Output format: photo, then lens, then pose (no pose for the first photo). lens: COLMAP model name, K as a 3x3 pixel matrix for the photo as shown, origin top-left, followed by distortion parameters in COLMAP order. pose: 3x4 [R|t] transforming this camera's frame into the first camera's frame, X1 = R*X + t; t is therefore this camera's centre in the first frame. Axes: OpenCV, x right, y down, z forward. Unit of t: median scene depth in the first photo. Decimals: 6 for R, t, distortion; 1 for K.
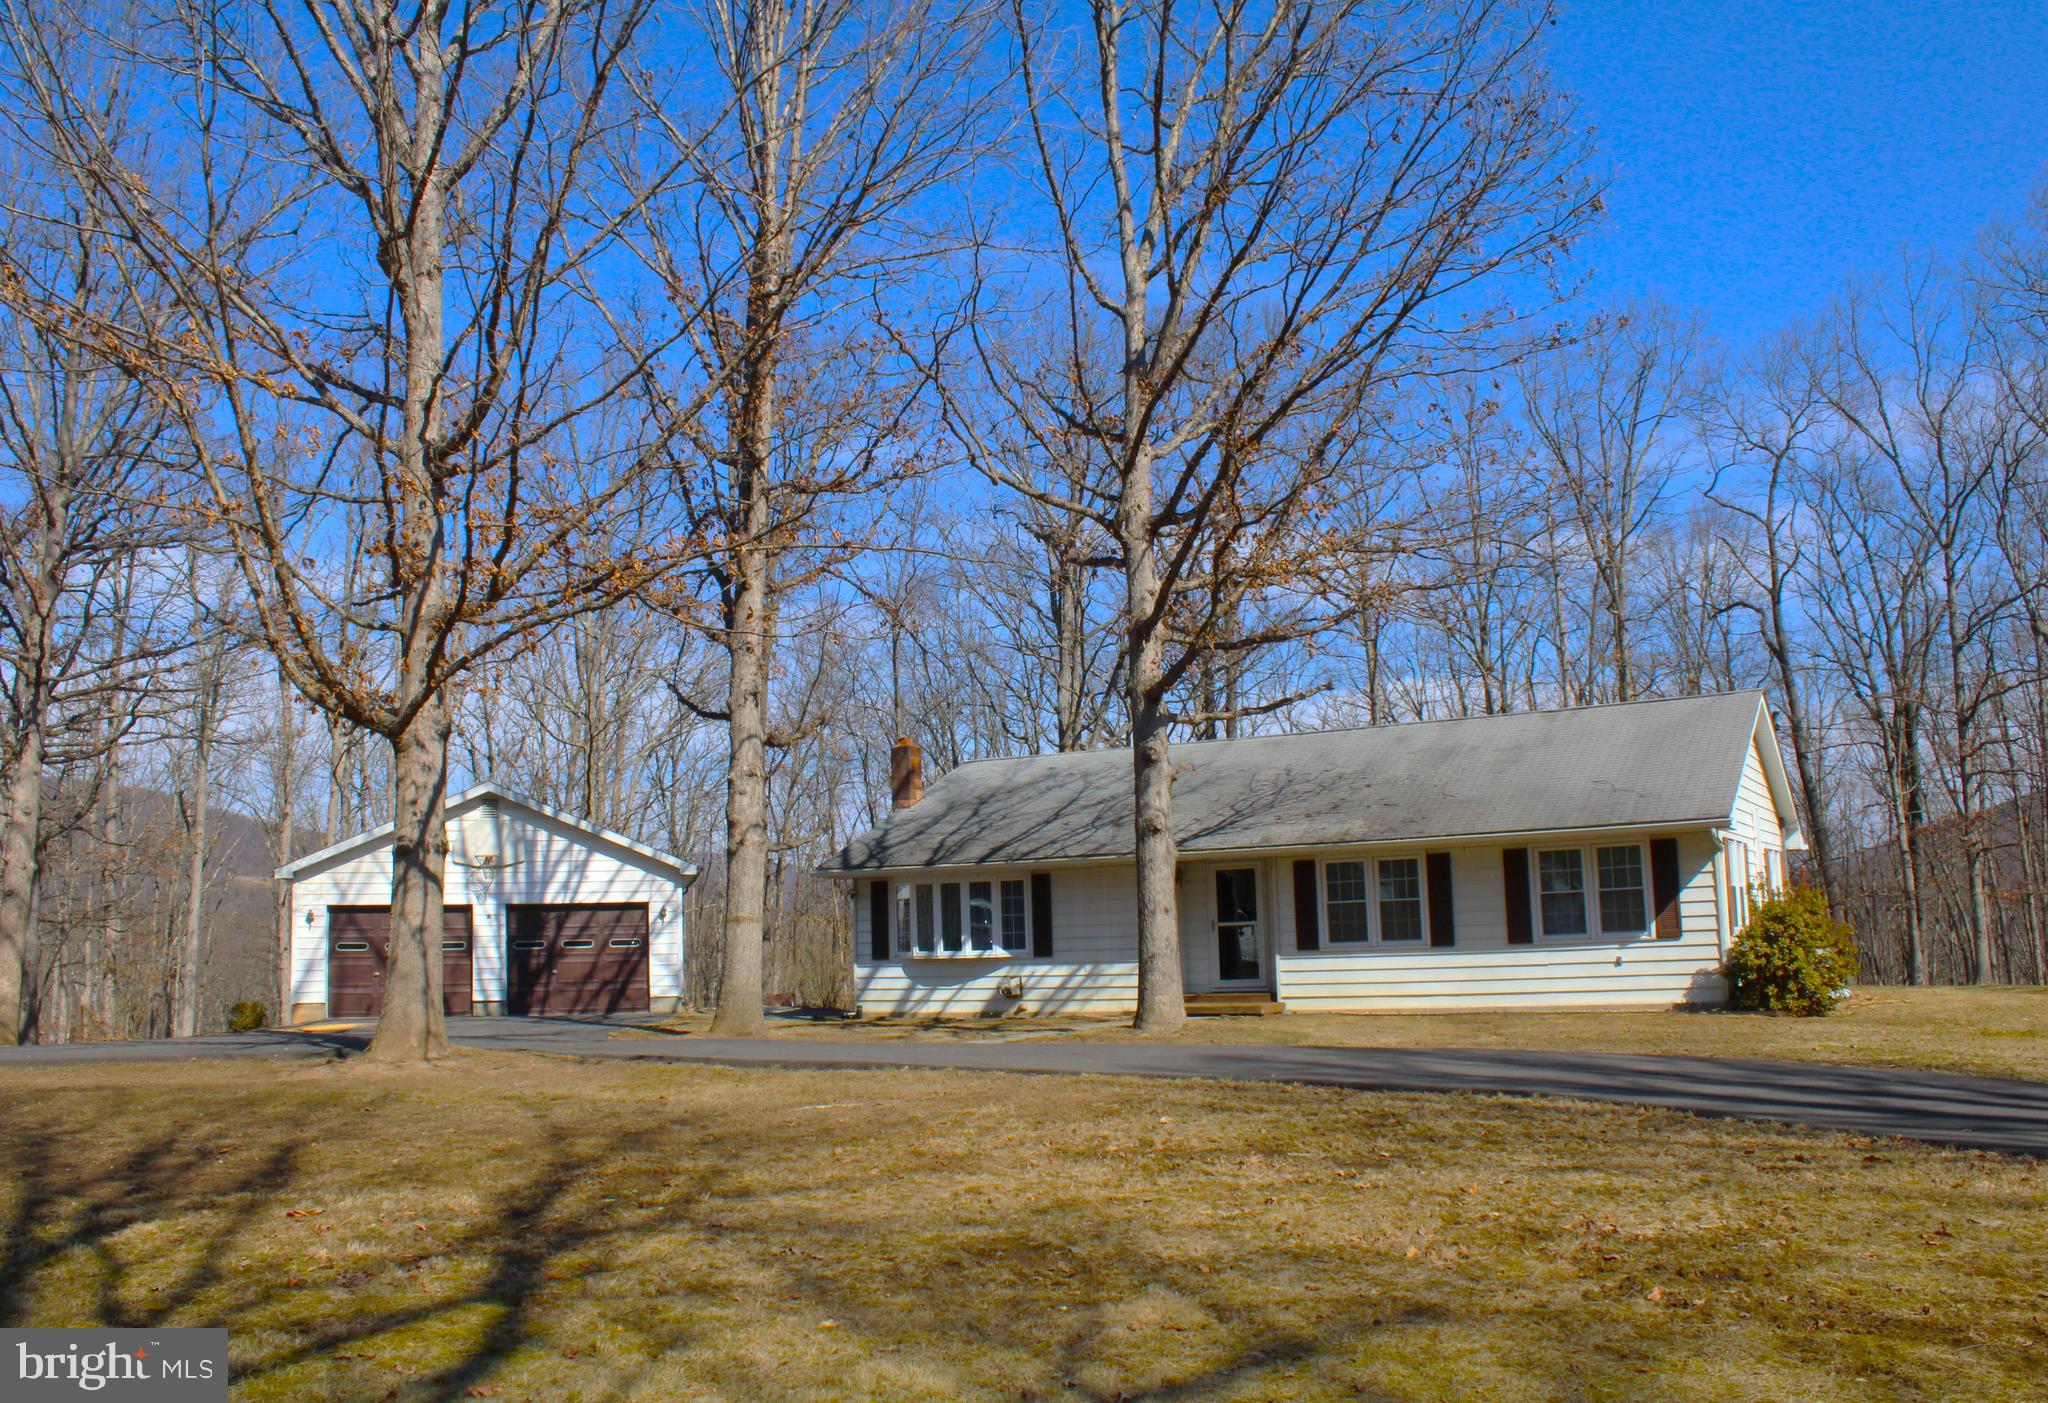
lens RADIAL K [[1841.6, 0, 955.0], [0, 1841.6, 679.6], [0, 0, 1]] dist [-0.183365, 0.174394]
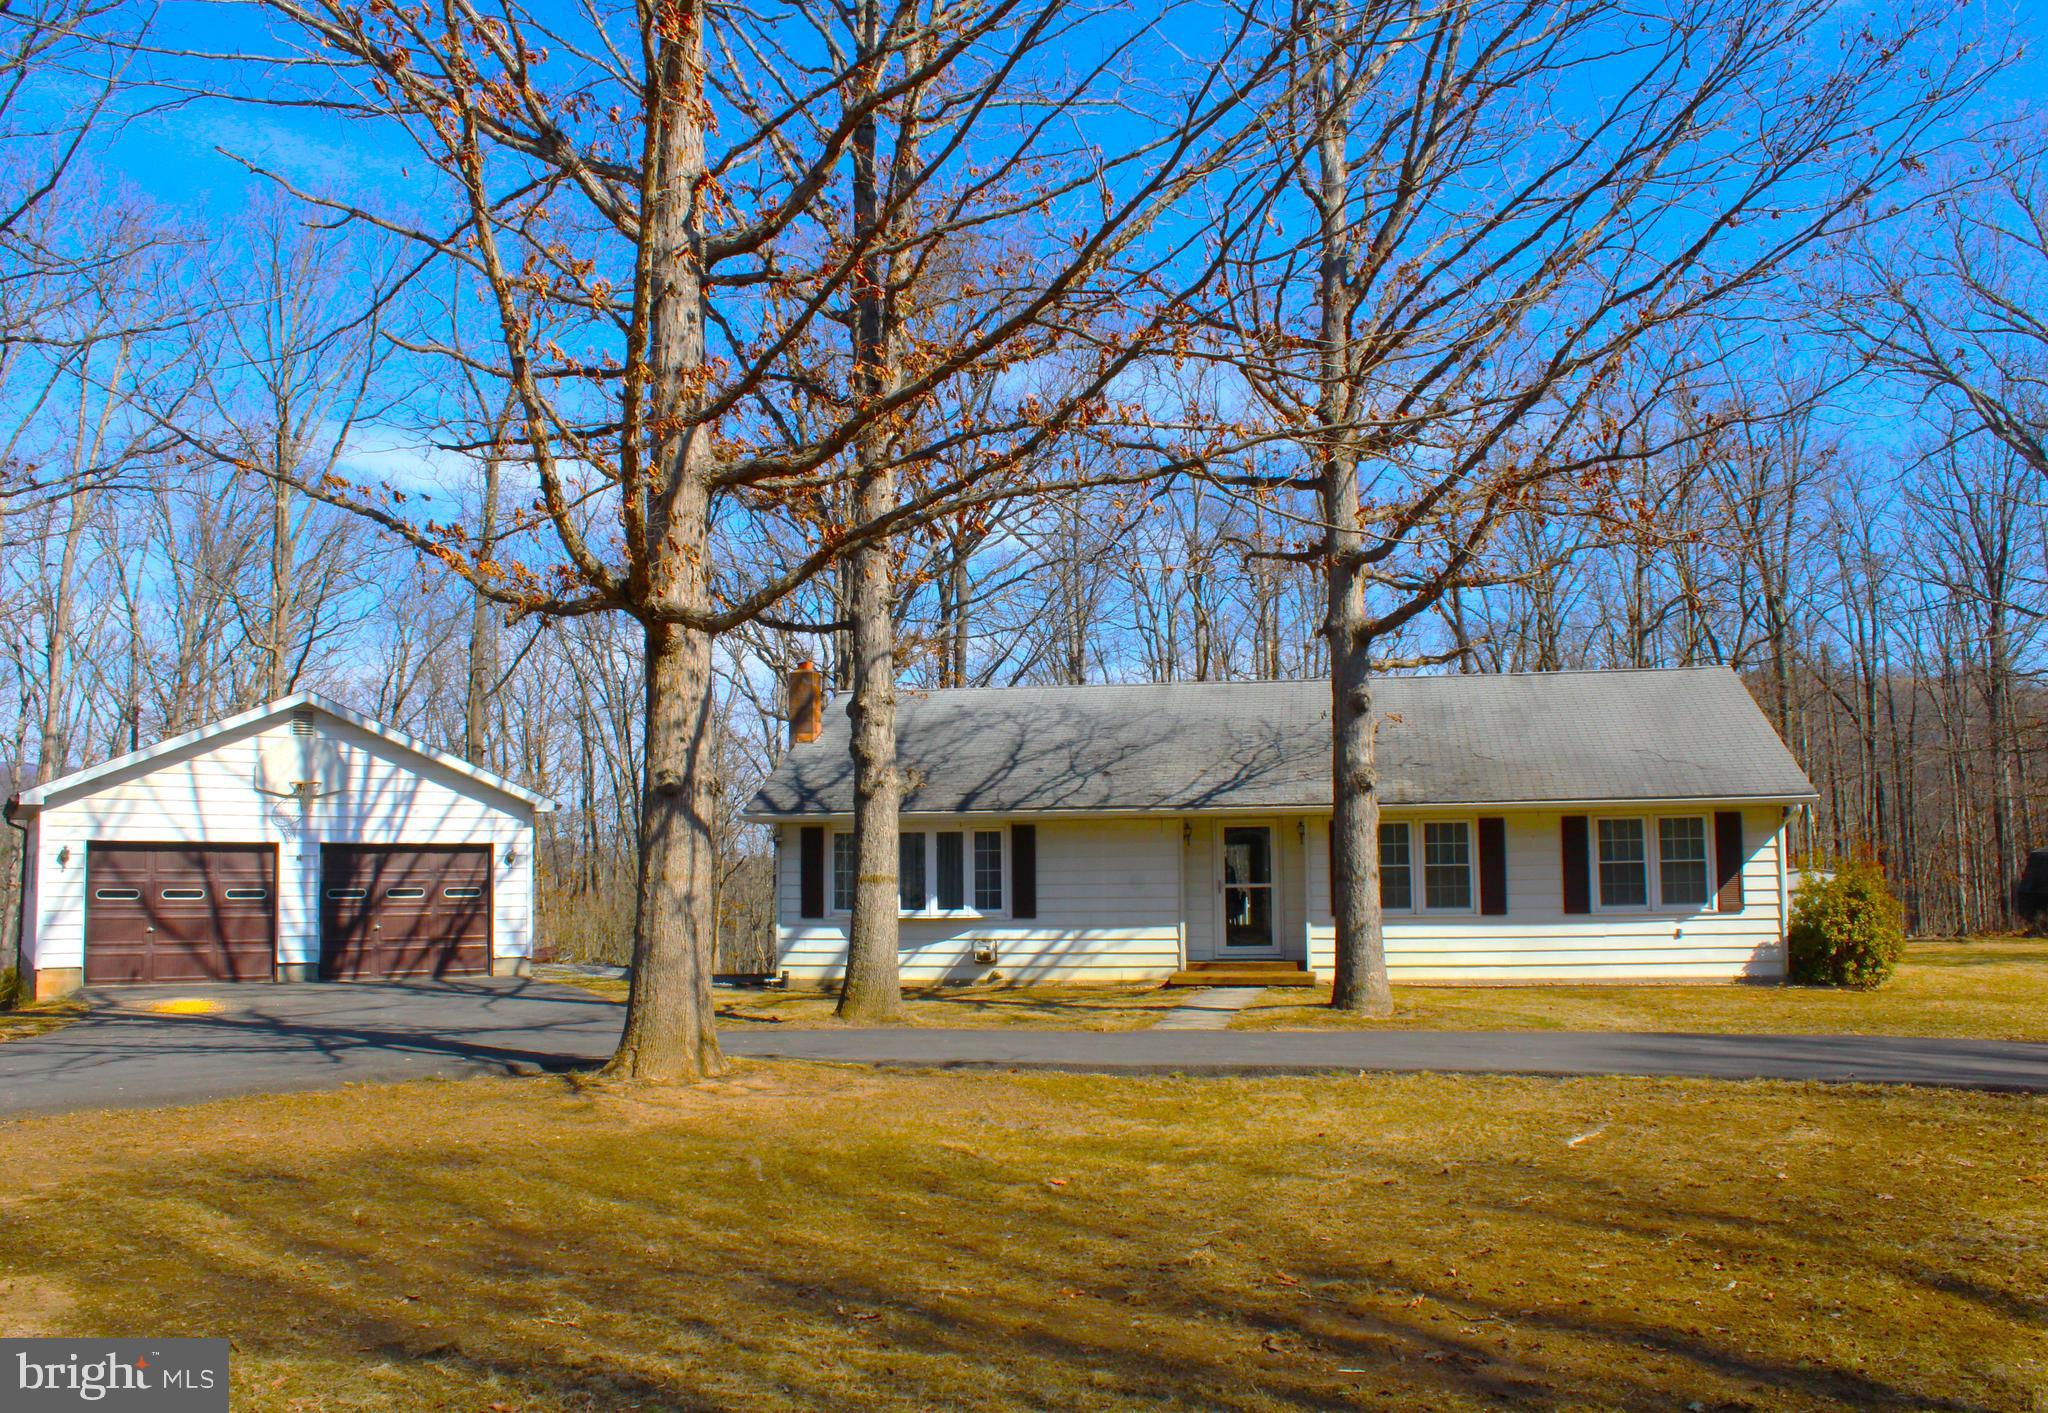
lens RADIAL K [[1846.9, 0, 950.2], [0, 1846.9, 689.8], [0, 0, 1]] dist [-0.178527, 0.168412]
pose [[0.934831, 0.051518, 0.351337, -0.305750], [-0.066073, 0.997377, 0.029558, 0.016620], [-0.348893, -0.050845, 0.935782, 0.183064]]
